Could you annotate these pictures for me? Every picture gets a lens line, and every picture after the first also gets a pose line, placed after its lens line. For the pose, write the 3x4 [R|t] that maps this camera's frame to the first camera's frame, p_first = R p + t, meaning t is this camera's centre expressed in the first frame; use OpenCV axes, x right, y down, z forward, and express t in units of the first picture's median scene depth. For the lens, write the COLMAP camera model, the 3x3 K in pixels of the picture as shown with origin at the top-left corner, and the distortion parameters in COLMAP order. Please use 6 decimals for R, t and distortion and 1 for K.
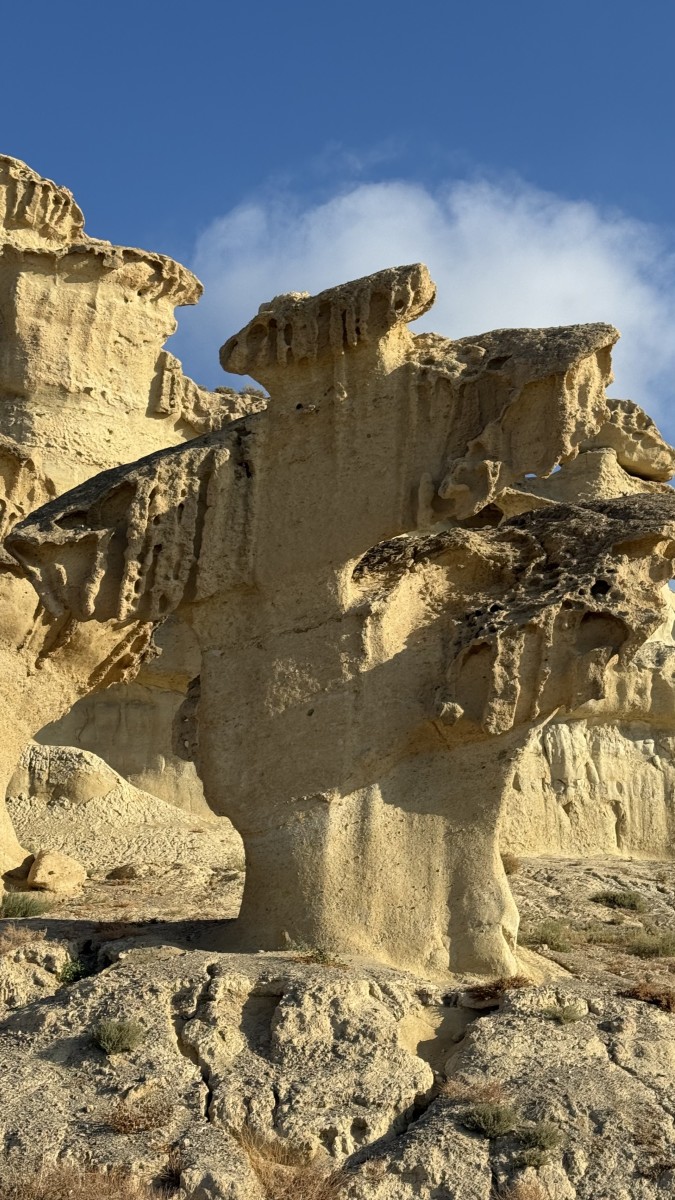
lens RADIAL K [[1656.7, 0, 330.8], [0, 1656.7, 600.7], [0, 0, 1]] dist [0.147706, 0.000000]
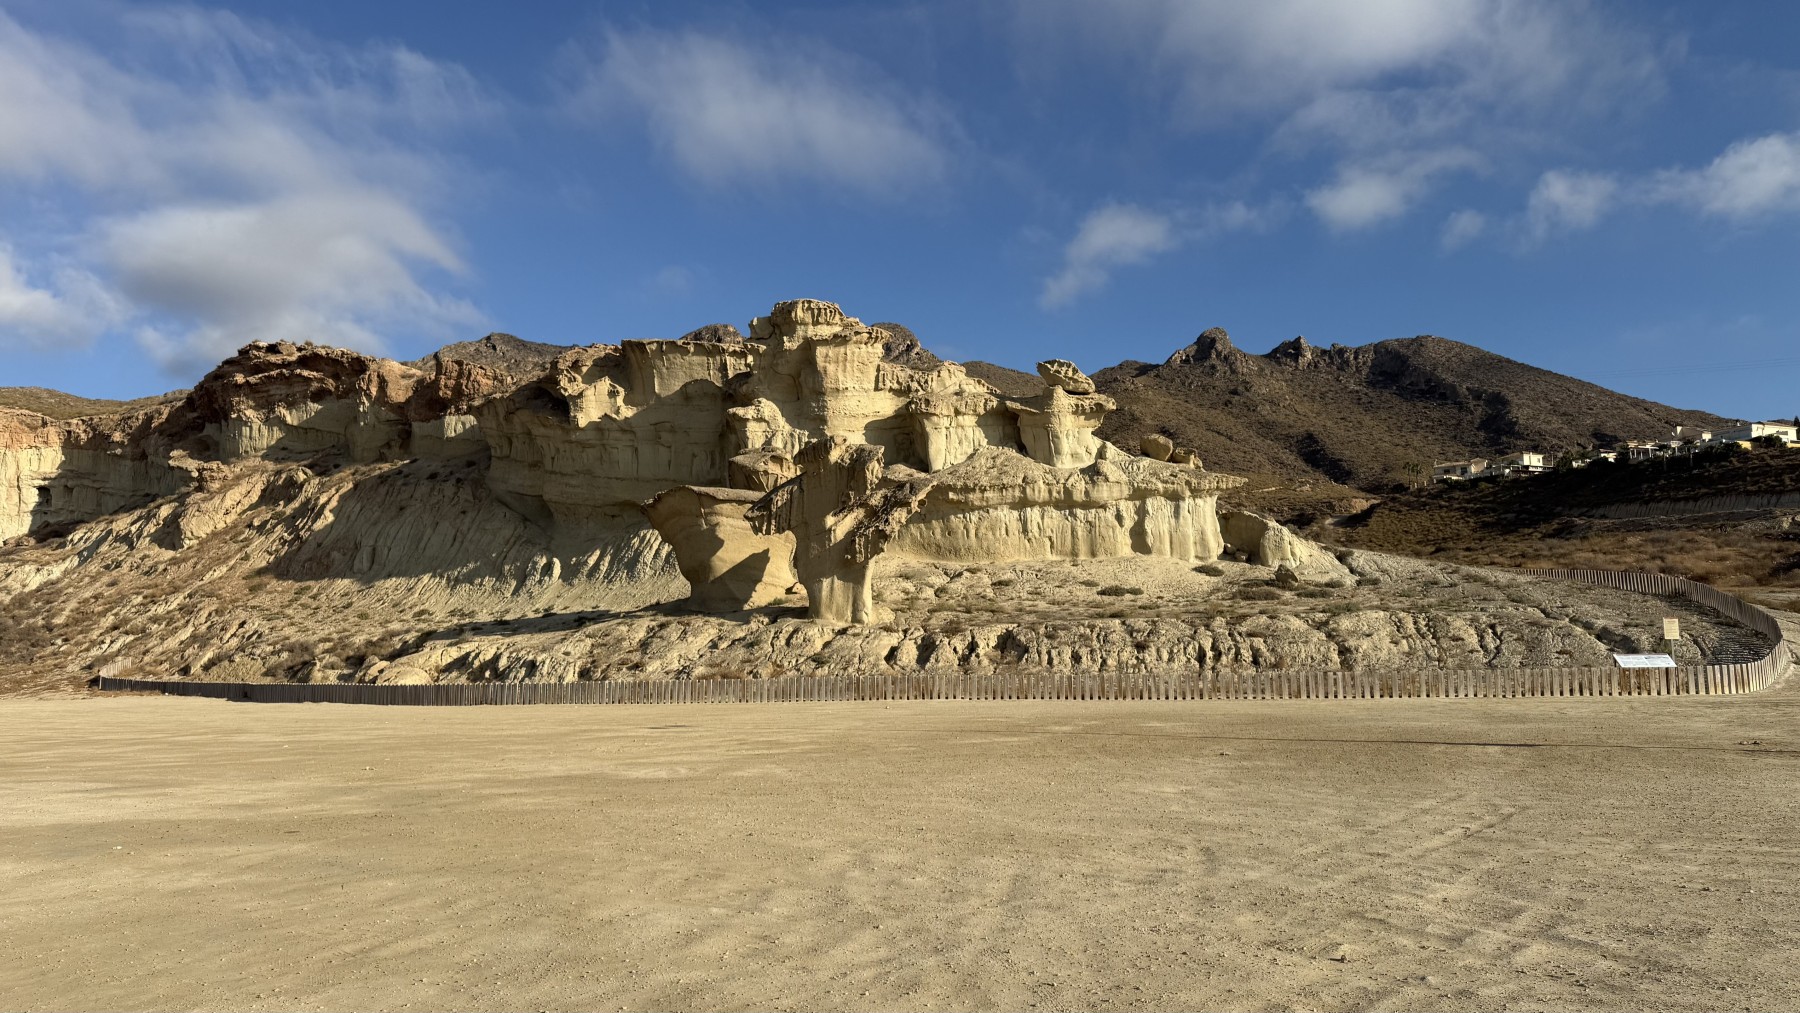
lens RADIAL K [[1241.3, 0, 887.2], [0, 1241.3, 492.9], [0, 0, 1]] dist [0.028628, -0.002219]
pose [[0.932892, -0.062590, -0.354677, 0.608428], [0.121859, 0.981556, 0.147303, -0.251956], [0.338915, -0.180639, 0.923313, -0.818165]]
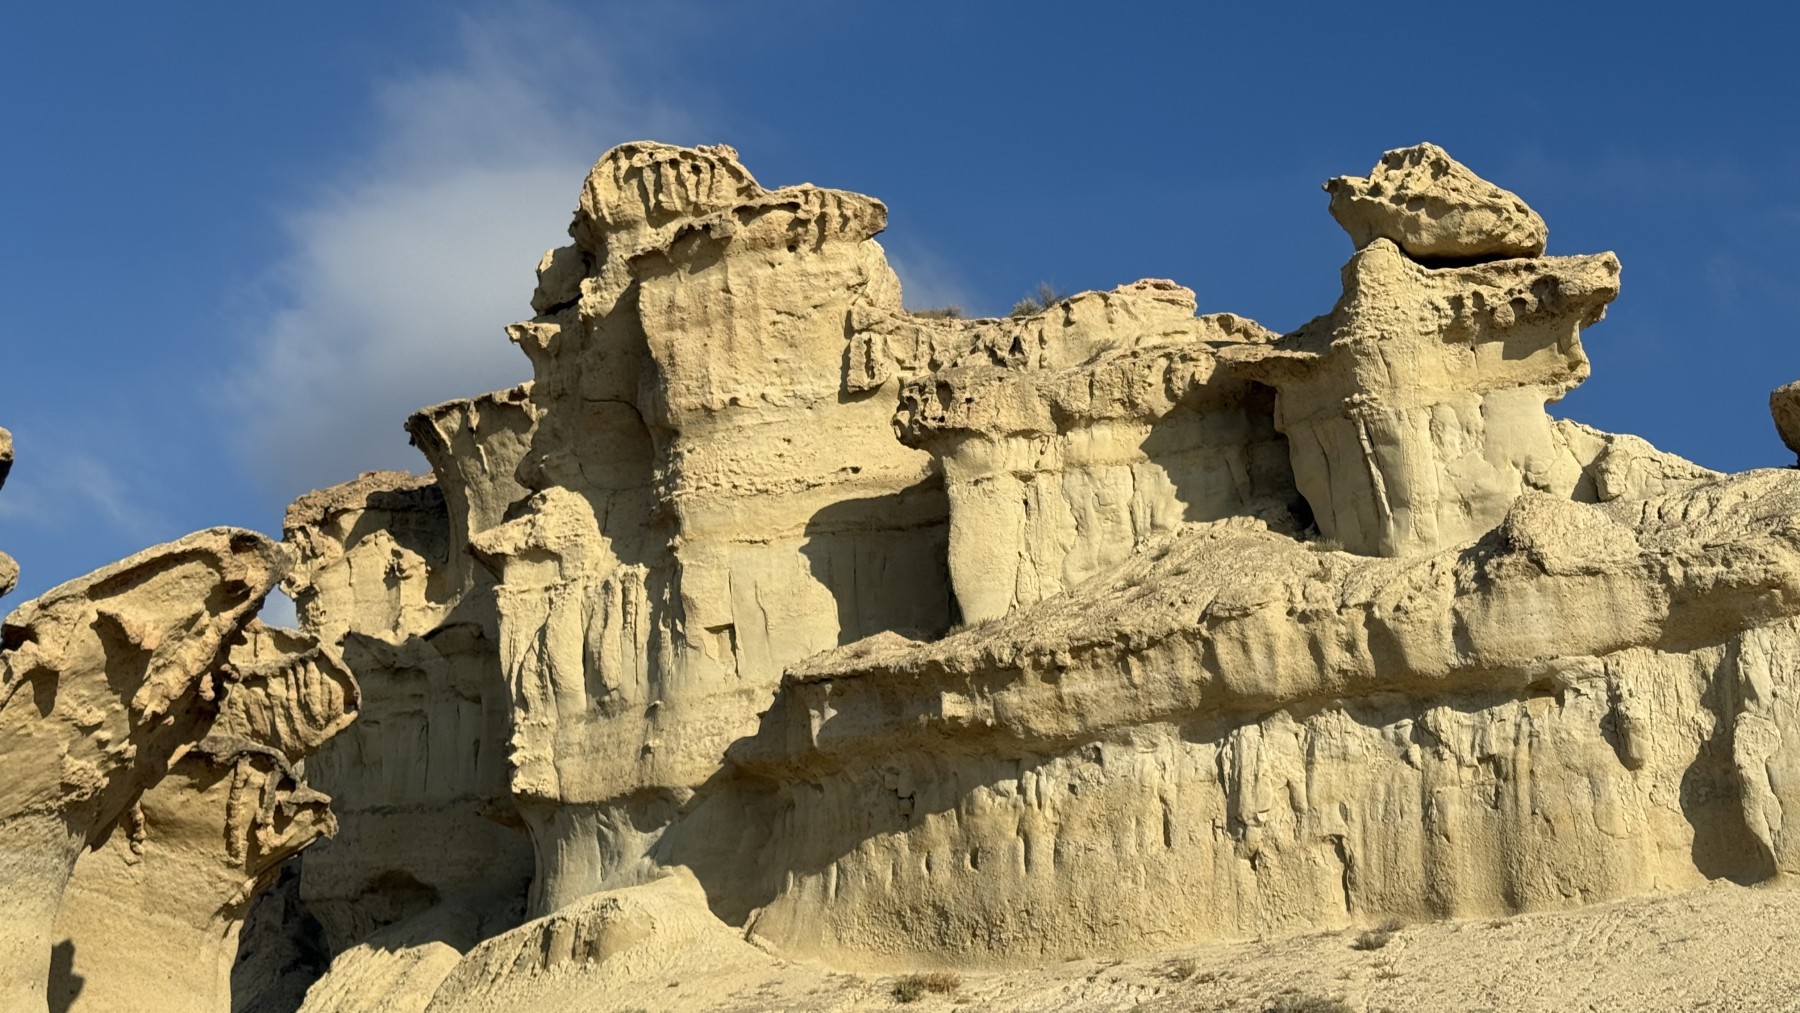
lens RADIAL K [[2485.1, 0, 904.9], [0, 2485.1, 508.3], [0, 0, 1]] dist [0.147706, 0.000000]
pose [[0.672742, -0.243456, -0.698676, 0.715029], [0.225520, 0.966850, -0.119753, 0.077716], [0.704670, -0.077002, 0.705345, 0.258304]]
